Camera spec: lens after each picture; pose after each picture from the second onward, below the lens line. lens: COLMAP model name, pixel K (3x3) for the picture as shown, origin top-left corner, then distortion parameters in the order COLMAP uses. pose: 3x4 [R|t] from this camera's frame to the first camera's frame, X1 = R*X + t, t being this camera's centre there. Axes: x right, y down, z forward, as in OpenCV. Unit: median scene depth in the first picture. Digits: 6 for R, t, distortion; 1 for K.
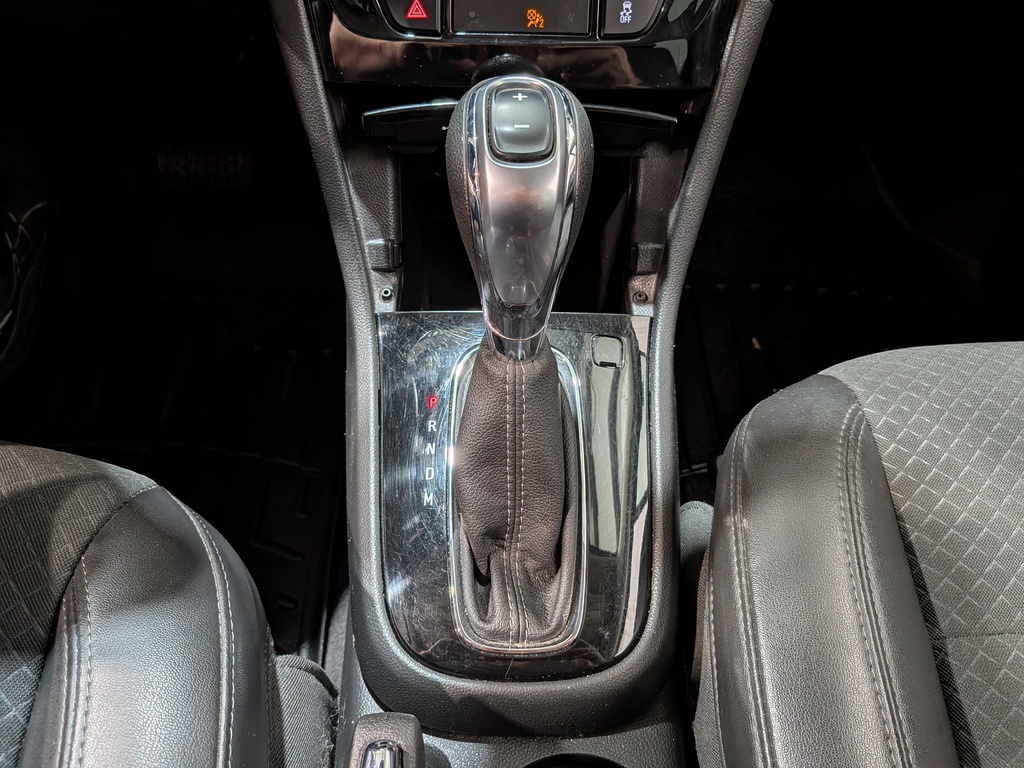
lens RADIAL K [[747.1, 0, 512.0], [0, 747.1, 384.0], [0, 0, 1]] dist [0.066427, -0.138625]
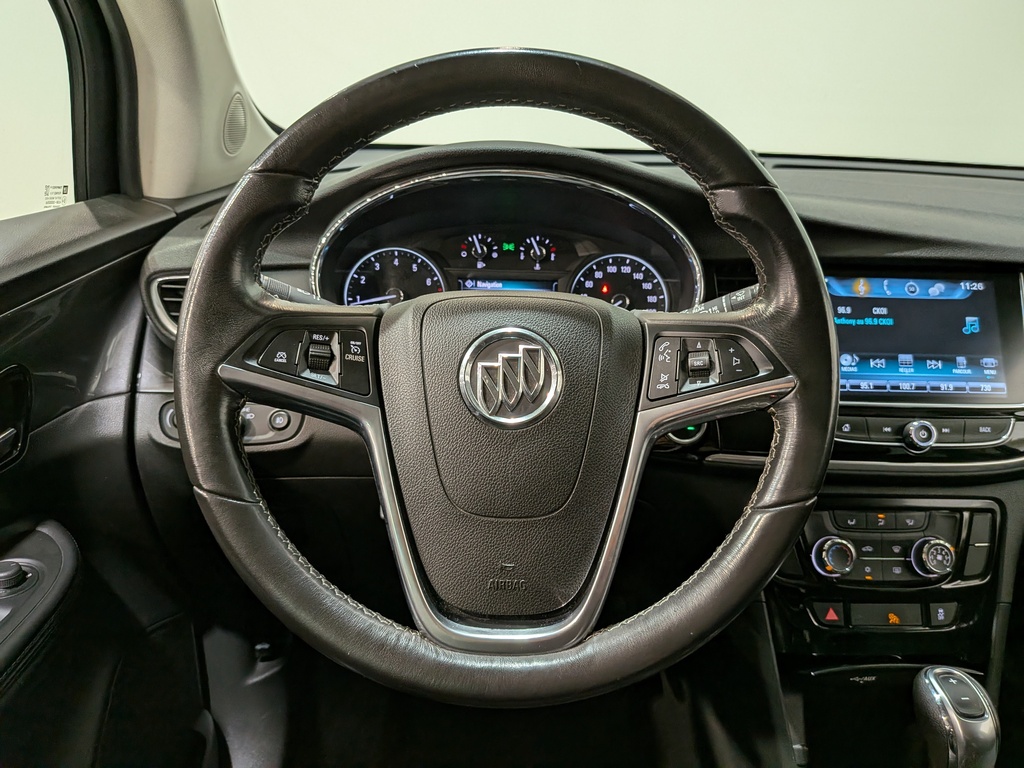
lens RADIAL K [[747.1, 0, 512.0], [0, 747.1, 384.0], [0, 0, 1]] dist [0.066427, -0.138625]
pose [[0.999980, -0.000169, 0.006300, -0.917698], [0.003489, 0.847292, -0.531116, 0.004112], [-0.005248, 0.531127, 0.847276, -0.865352]]
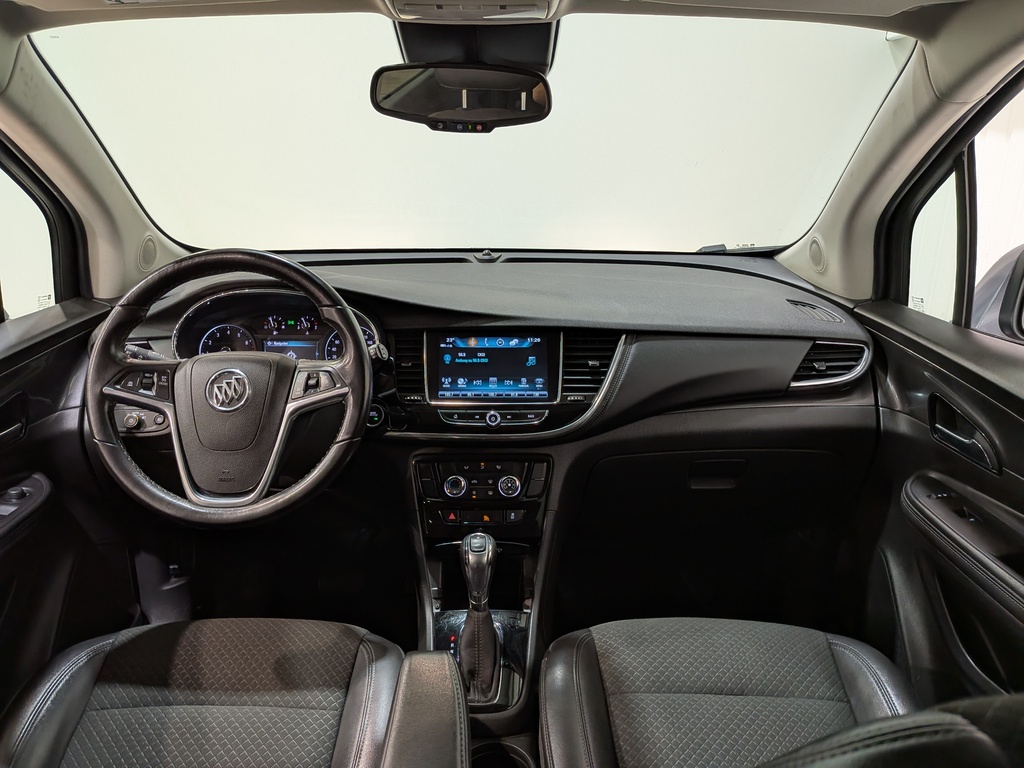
lens RADIAL K [[747.1, 0, 512.0], [0, 747.1, 384.0], [0, 0, 1]] dist [0.066427, -0.138625]
pose [[0.999753, -0.020116, -0.009433, 0.192043], [0.011236, 0.824021, -0.566447, 0.956101], [0.019168, 0.566201, 0.824044, -2.183546]]
